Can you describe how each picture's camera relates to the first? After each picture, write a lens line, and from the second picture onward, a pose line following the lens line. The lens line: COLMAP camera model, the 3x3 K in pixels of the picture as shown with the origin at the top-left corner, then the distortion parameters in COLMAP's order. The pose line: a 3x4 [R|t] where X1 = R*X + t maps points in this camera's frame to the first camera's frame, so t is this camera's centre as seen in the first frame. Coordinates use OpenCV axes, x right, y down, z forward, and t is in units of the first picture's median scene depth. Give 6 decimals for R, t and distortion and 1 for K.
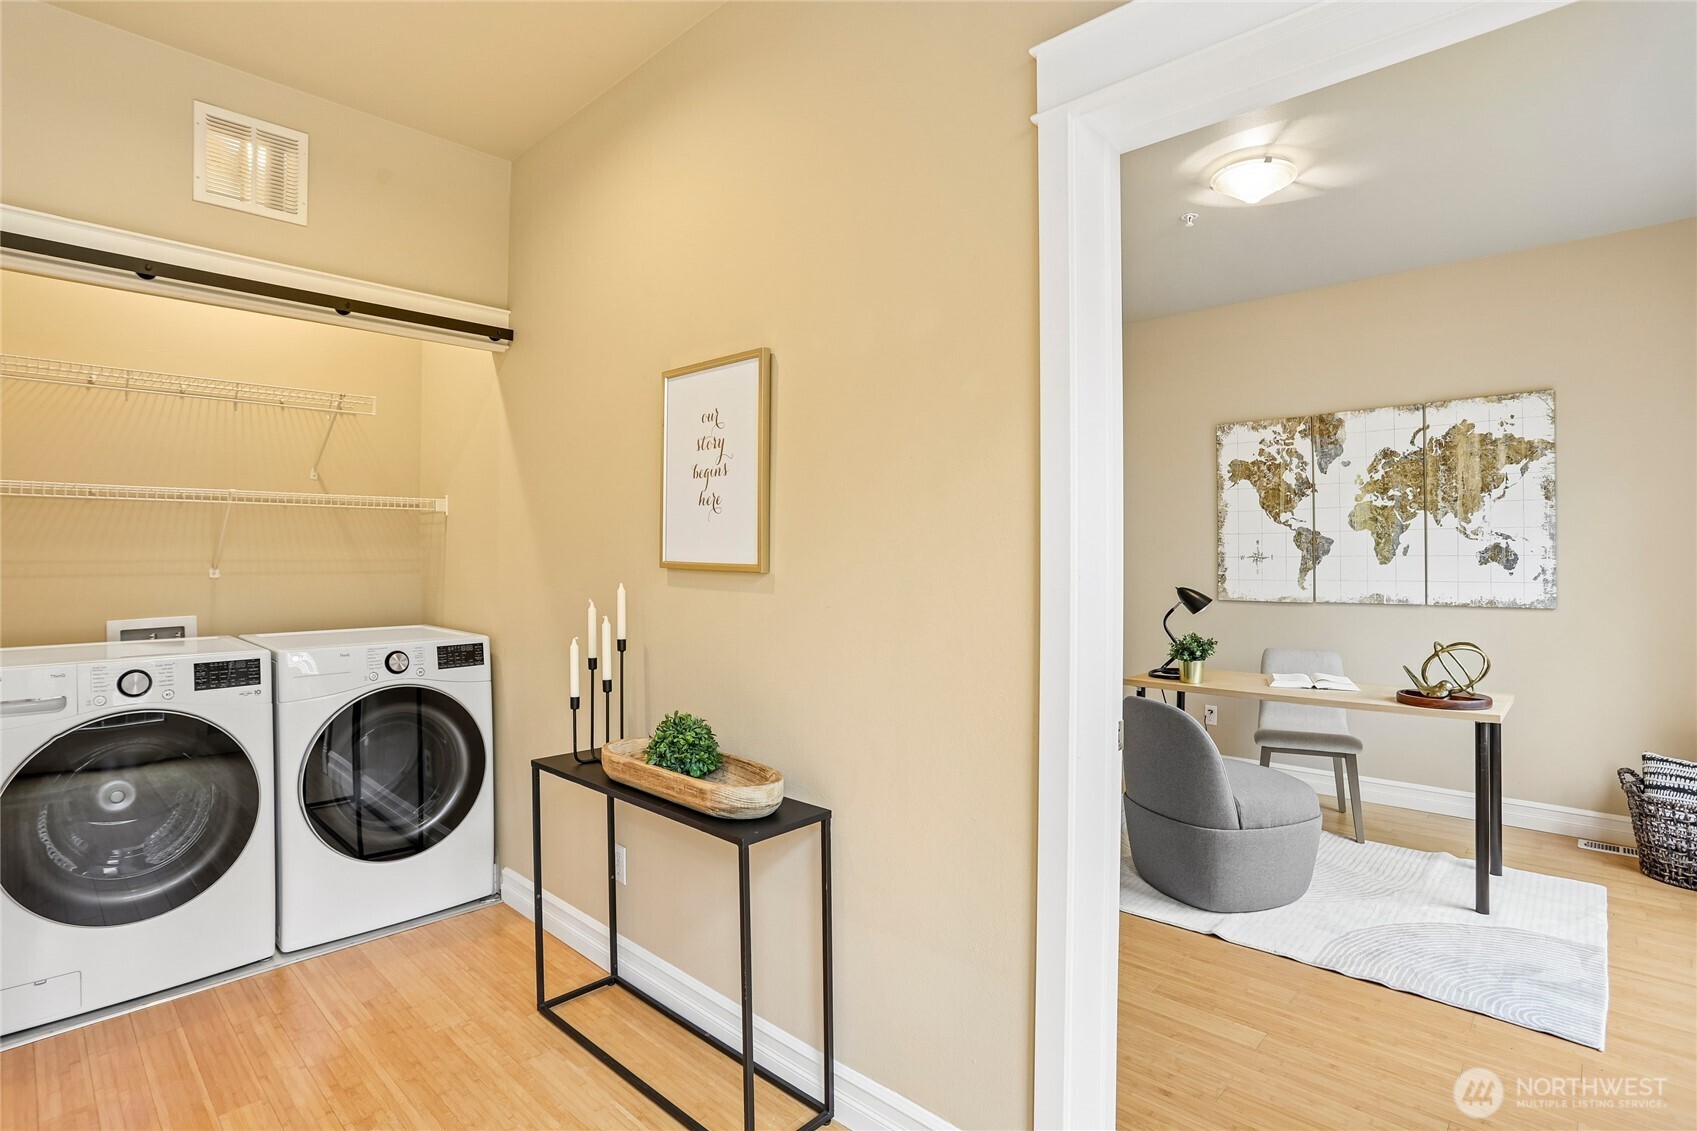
lens RADIAL K [[827.2, 0, 855.3], [0, 827.2, 558.4], [0, 0, 1]] dist [-0.048219, 0.012299]
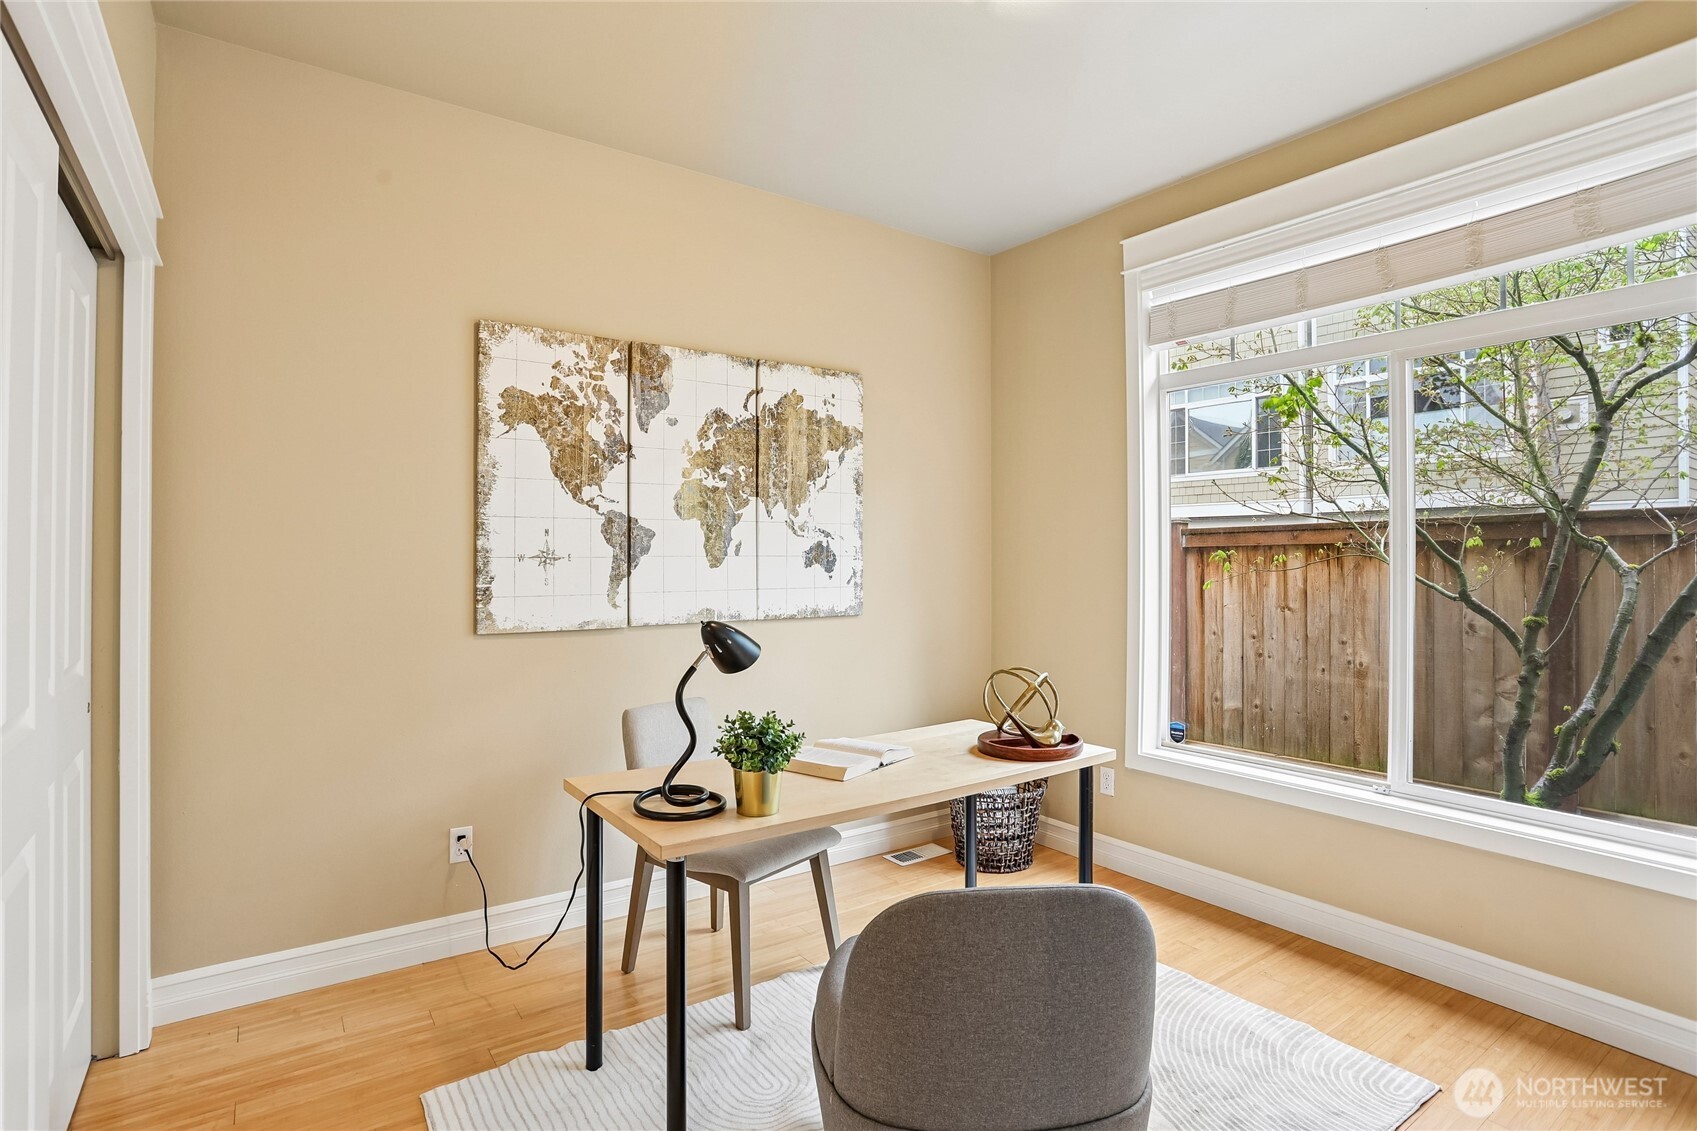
lens RADIAL K [[865.3, 0, 852.4], [0, 865.3, 556.5], [0, 0, 1]] dist [-0.049212, 0.016751]
pose [[0.203288, -0.001868, 0.979117, -0.083481], [-0.003799, 0.999989, 0.002696, -0.005237], [-0.979112, -0.004267, 0.203278, 0.717904]]
